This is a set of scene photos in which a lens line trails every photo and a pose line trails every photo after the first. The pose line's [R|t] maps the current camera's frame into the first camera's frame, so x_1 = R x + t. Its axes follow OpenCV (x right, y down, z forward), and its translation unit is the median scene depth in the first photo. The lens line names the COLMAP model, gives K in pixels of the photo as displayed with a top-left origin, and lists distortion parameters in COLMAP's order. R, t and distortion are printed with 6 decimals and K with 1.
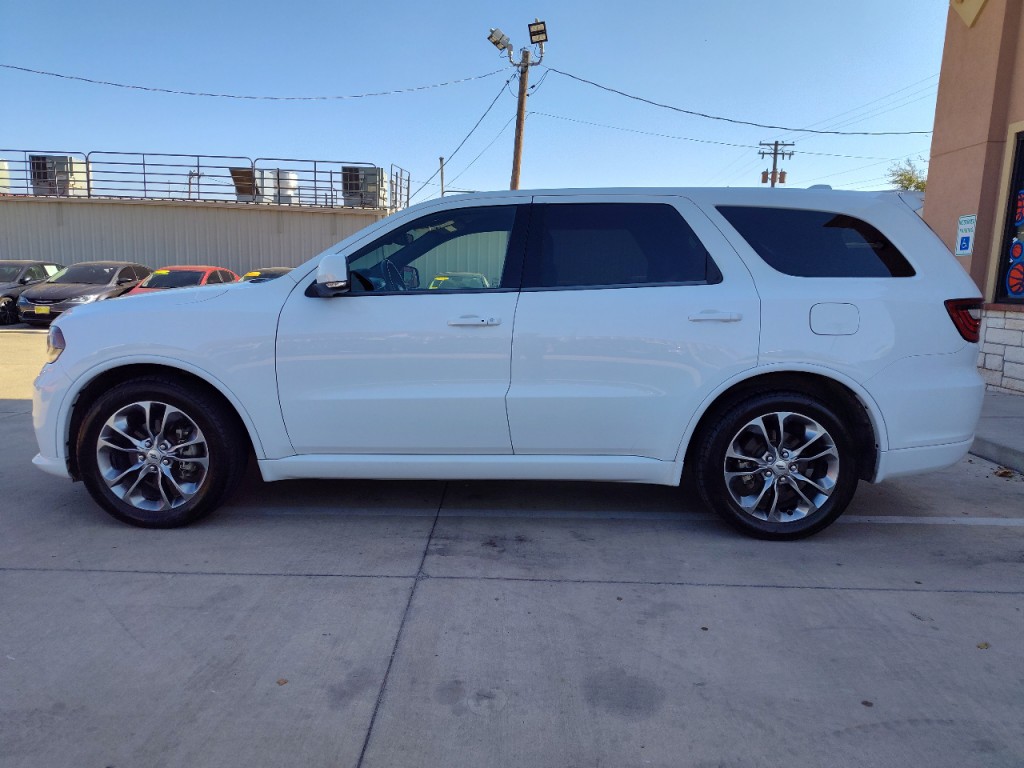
lens RADIAL K [[677.7, 0, 512.6], [0, 677.7, 400.7], [0, 0, 1]] dist [0.001548, 0.002773]
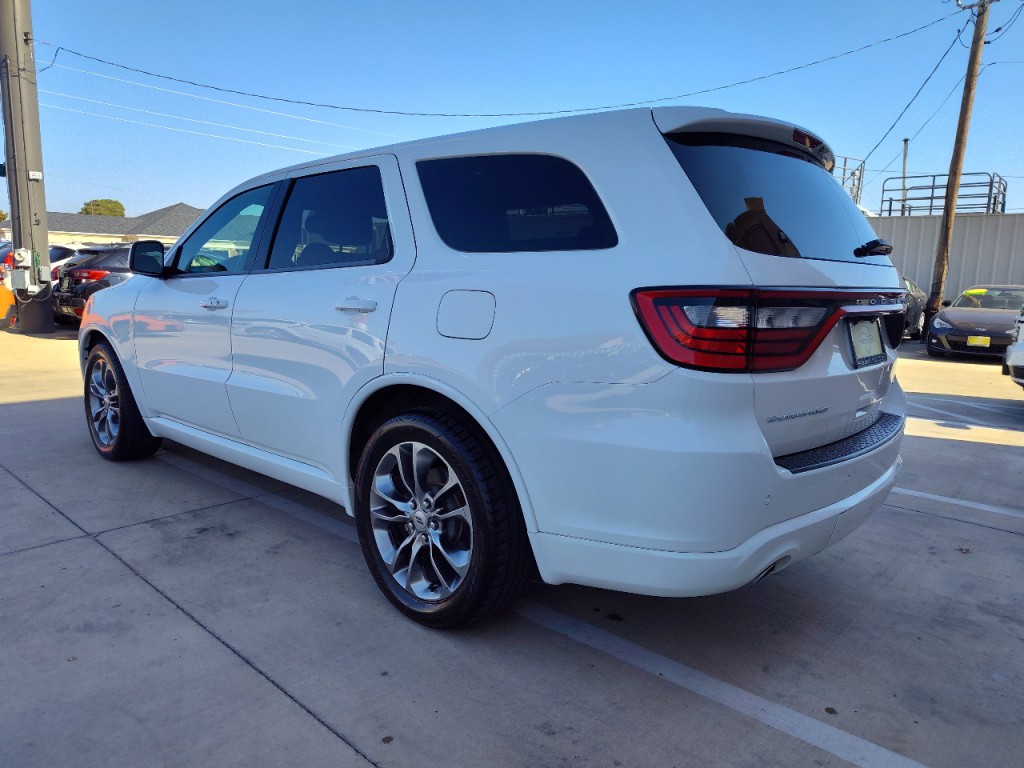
lens RADIAL K [[727.5, 0, 512.8], [0, 727.5, 387.0], [0, 0, 1]] dist [-0.010966, 0.000147]
pose [[0.751575, 0.103512, -0.651476, 0.945595], [-0.133383, 0.991058, 0.003590, -0.055065], [0.646022, 0.084198, 0.758661, 0.478306]]
